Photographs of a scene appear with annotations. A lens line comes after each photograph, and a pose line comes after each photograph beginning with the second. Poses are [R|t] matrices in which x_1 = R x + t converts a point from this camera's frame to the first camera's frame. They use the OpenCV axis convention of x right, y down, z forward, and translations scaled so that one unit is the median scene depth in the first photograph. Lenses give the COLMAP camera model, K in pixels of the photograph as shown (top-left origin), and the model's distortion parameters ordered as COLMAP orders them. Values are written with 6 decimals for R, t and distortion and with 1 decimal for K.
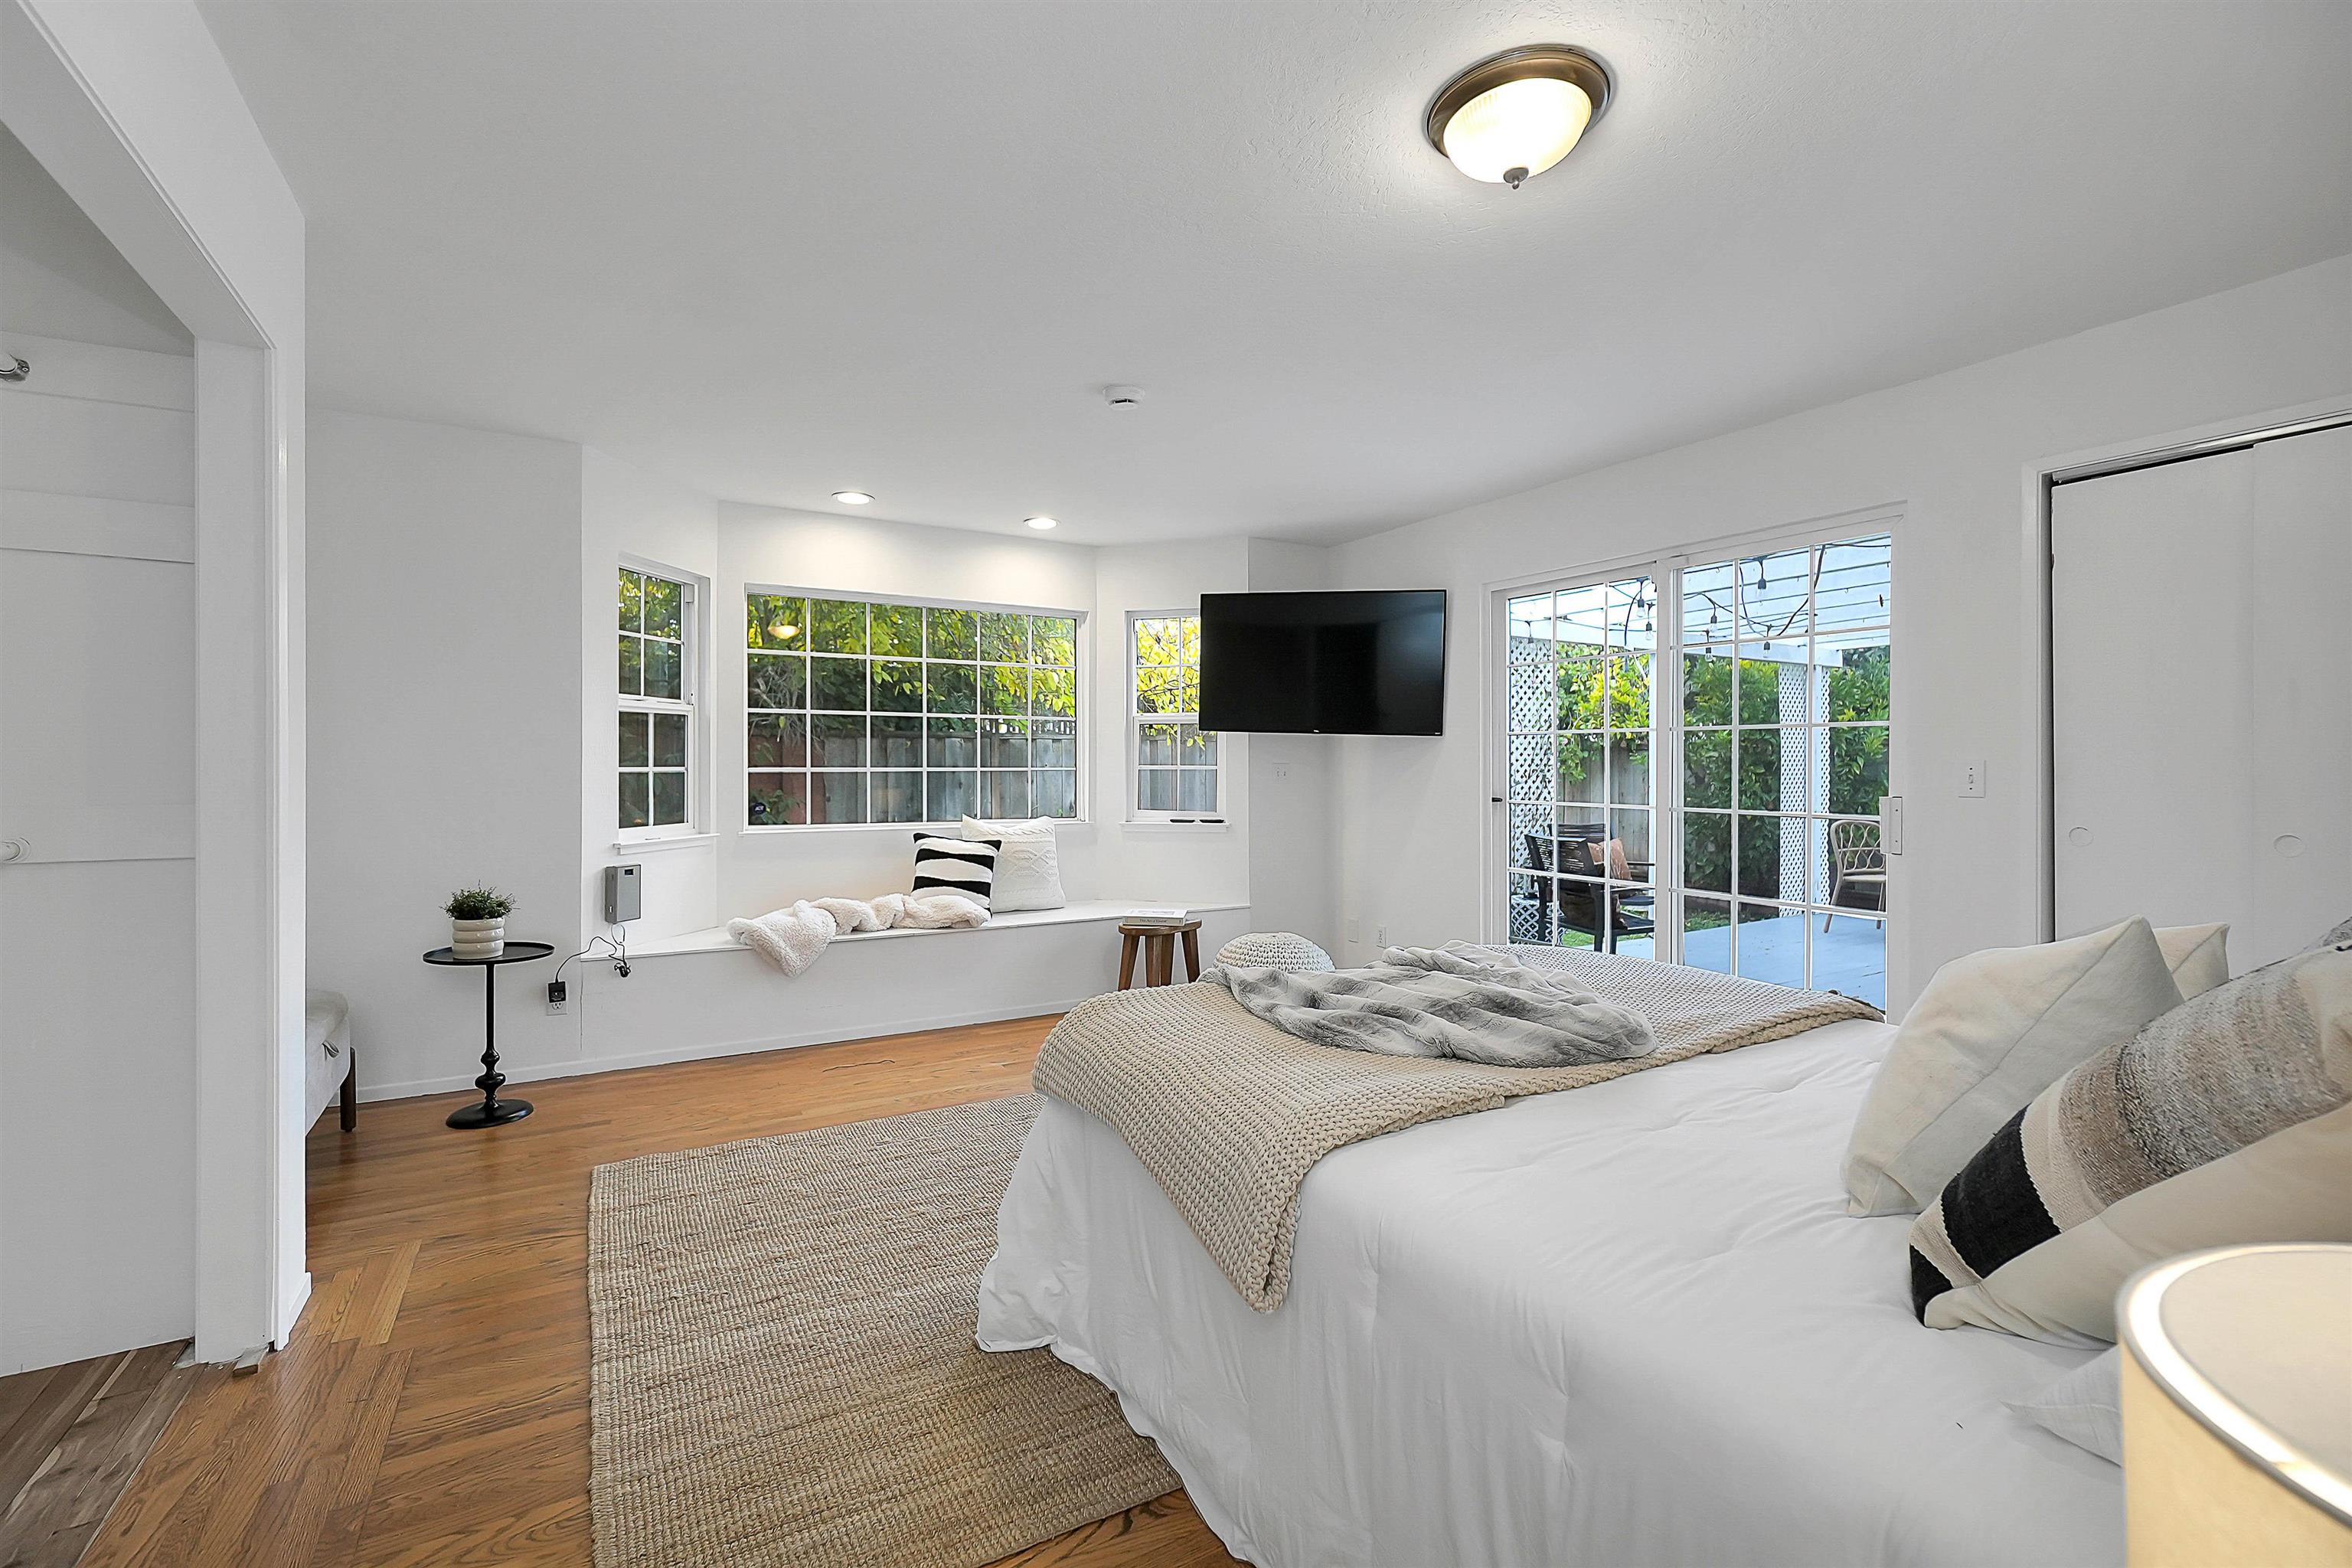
lens RADIAL K [[1020.0, 0, 1209.9], [0, 1020.0, 774.9], [0, 0, 1]] dist [-0.027472, 0.000069]
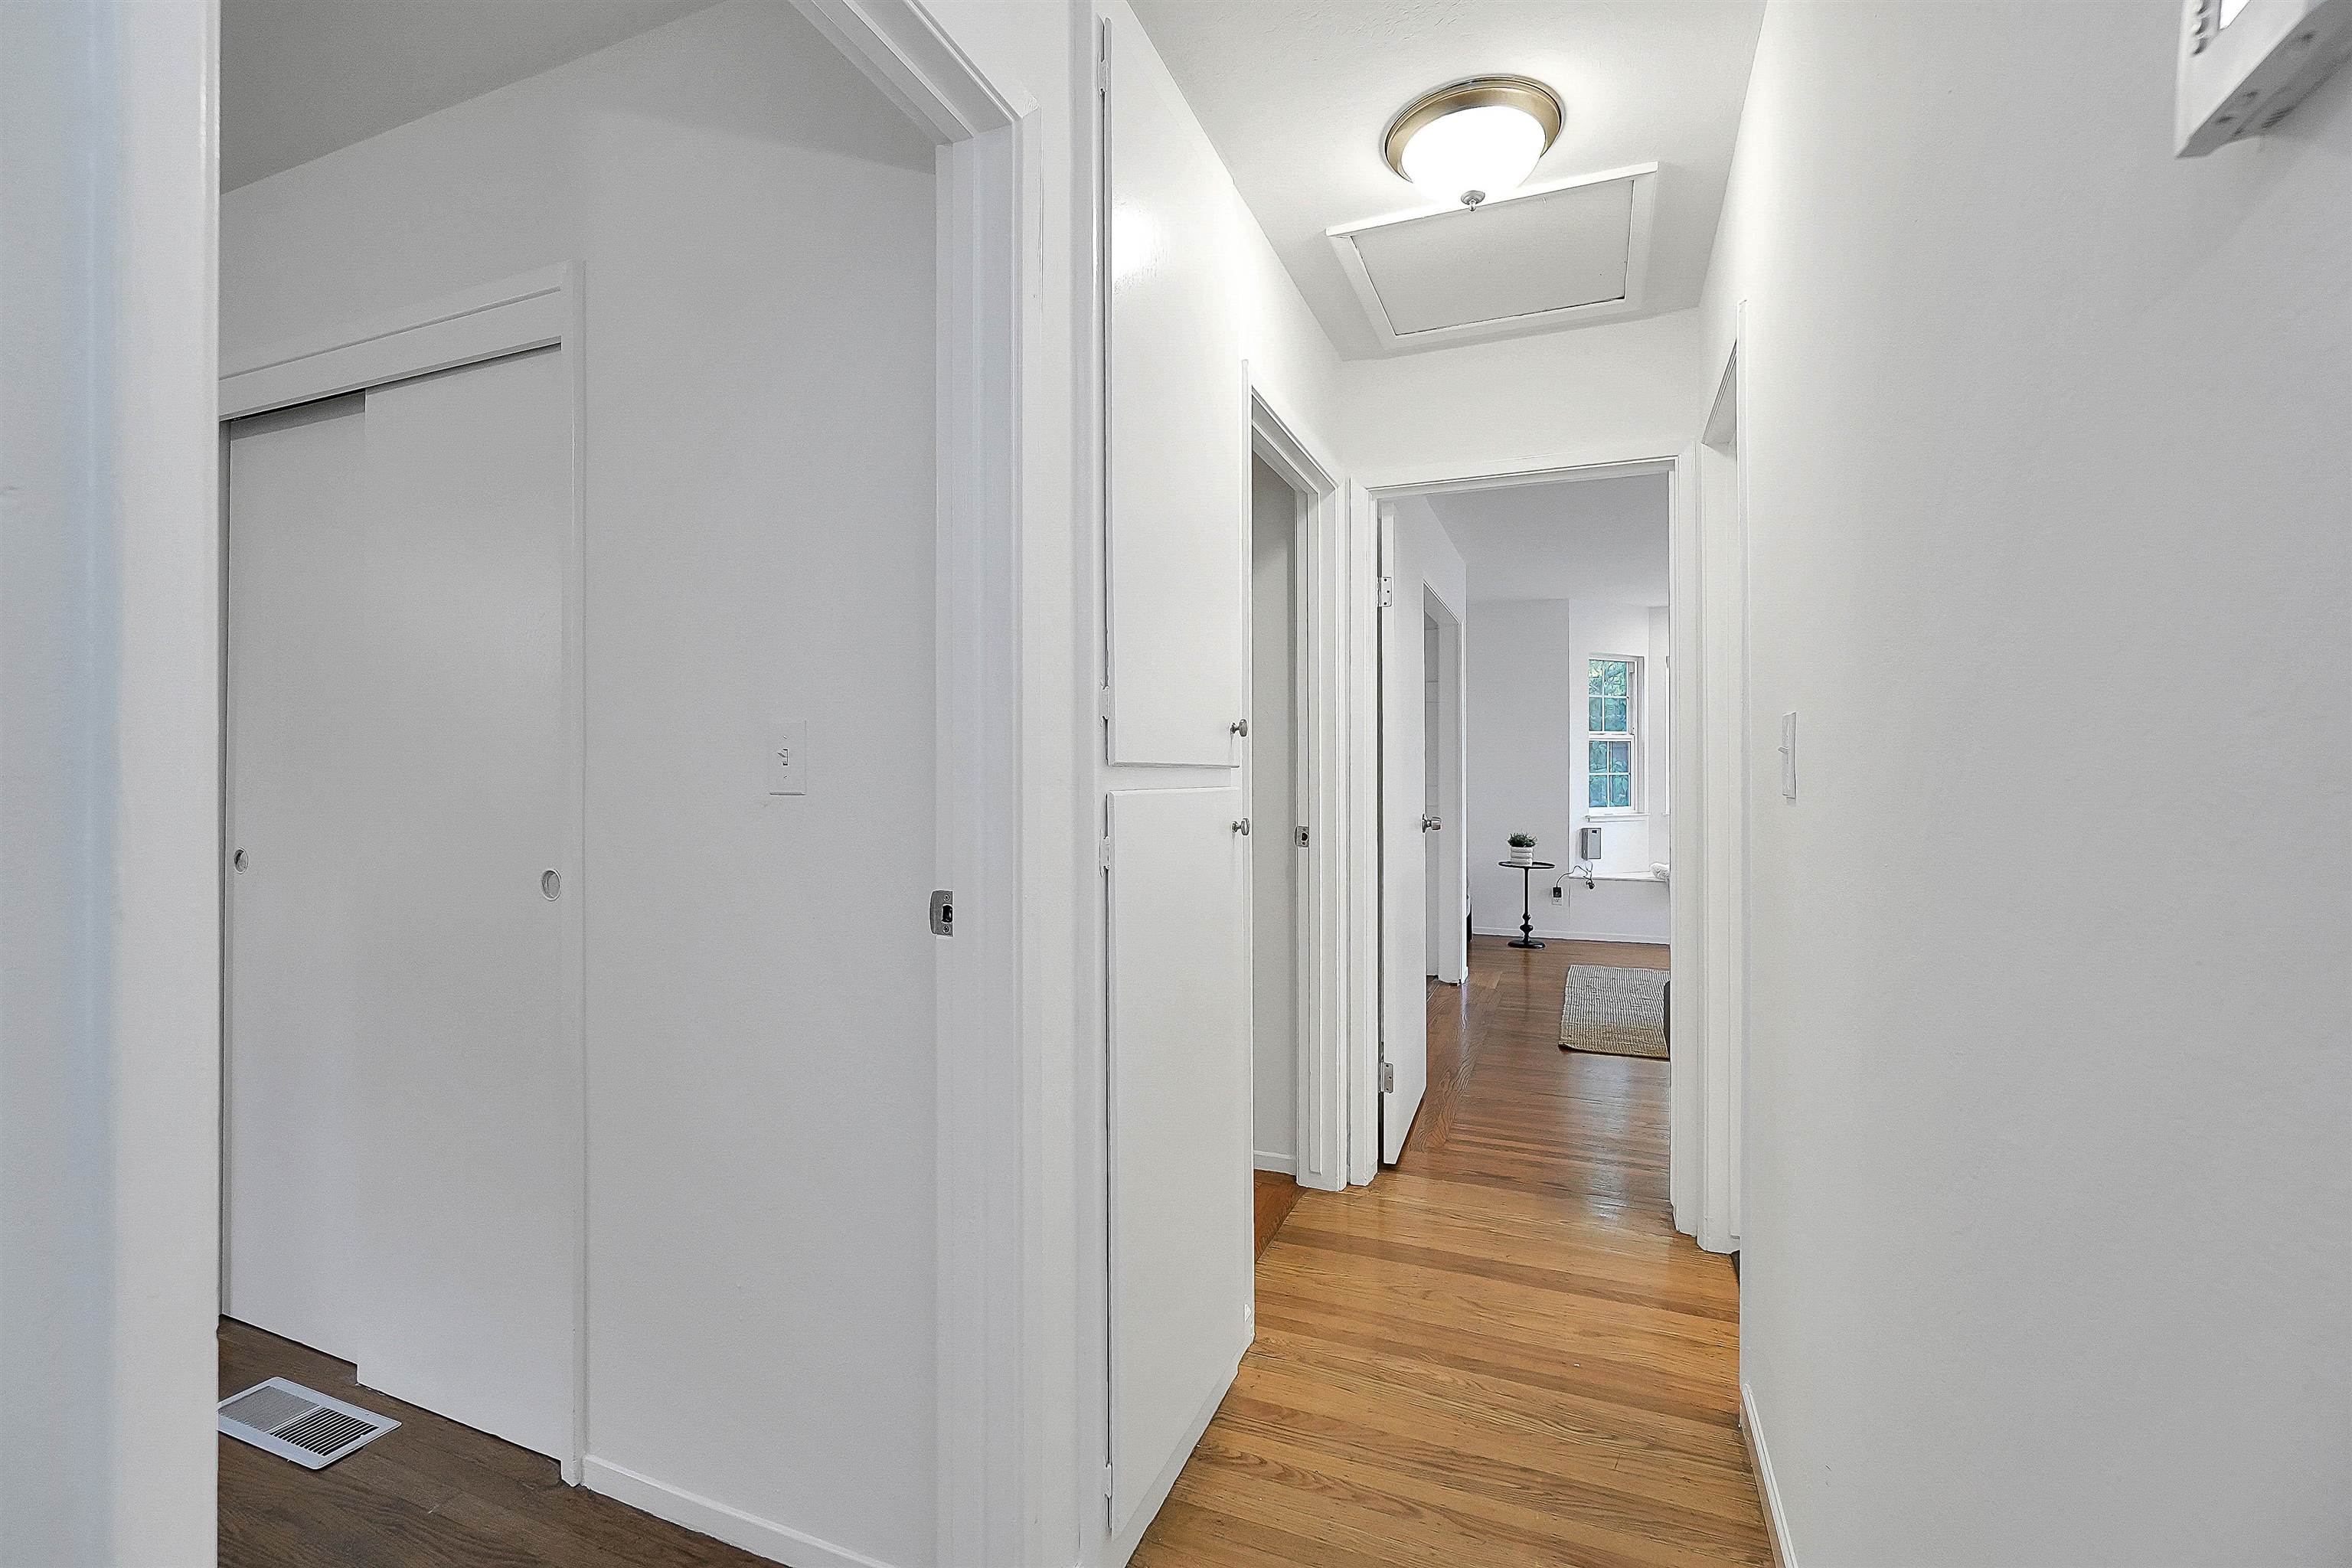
lens RADIAL K [[1013.9, 0, 1165.0], [0, 1013.9, 794.3], [0, 0, 1]] dist [-0.004003, -0.000051]
pose [[0.583308, 0.008940, -0.812202, 0.450623], [0.003127, 0.999907, 0.013252, 0.004173], [0.812245, -0.010269, 0.583226, -0.682996]]
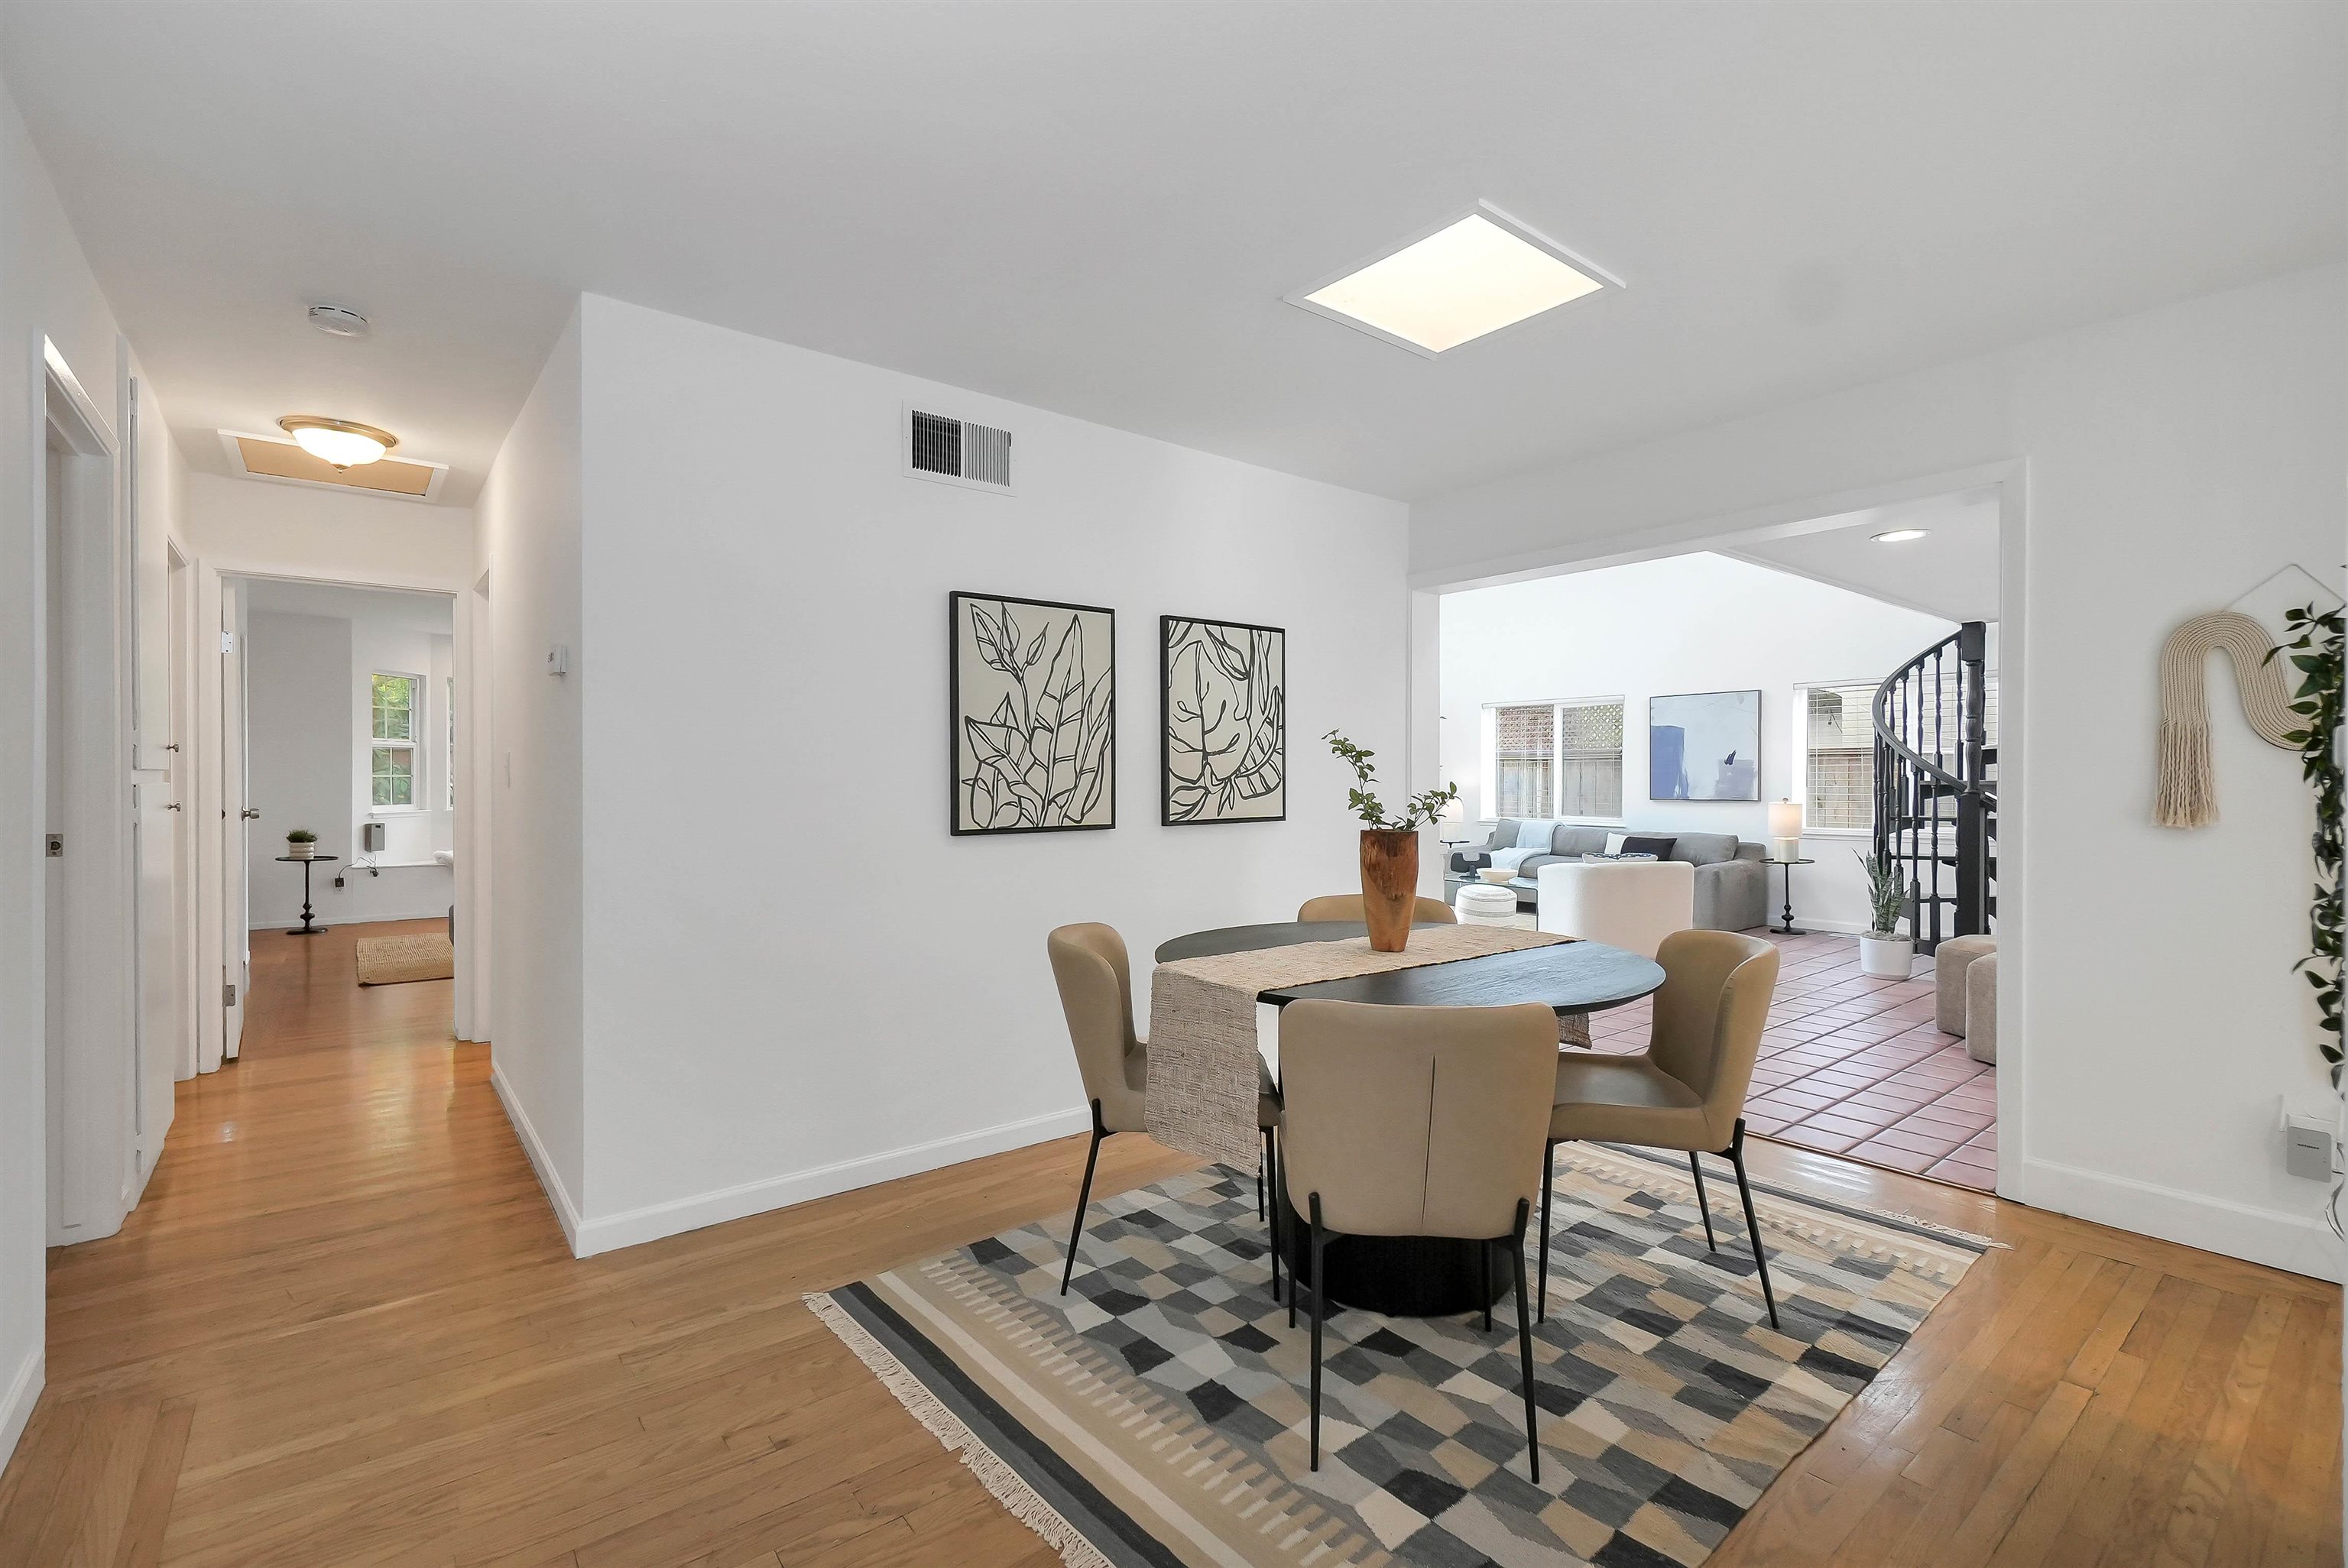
lens RADIAL K [[1026.8, 0, 1174.0], [0, 1026.8, 784.0], [0, 0, 1]] dist [-0.000495, 0.000004]
pose [[0.991522, -0.000326, 0.129942, 0.768003], [0.000155, 0.999999, 0.001327, 0.008206], [-0.129943, -0.001295, 0.991521, -1.296070]]
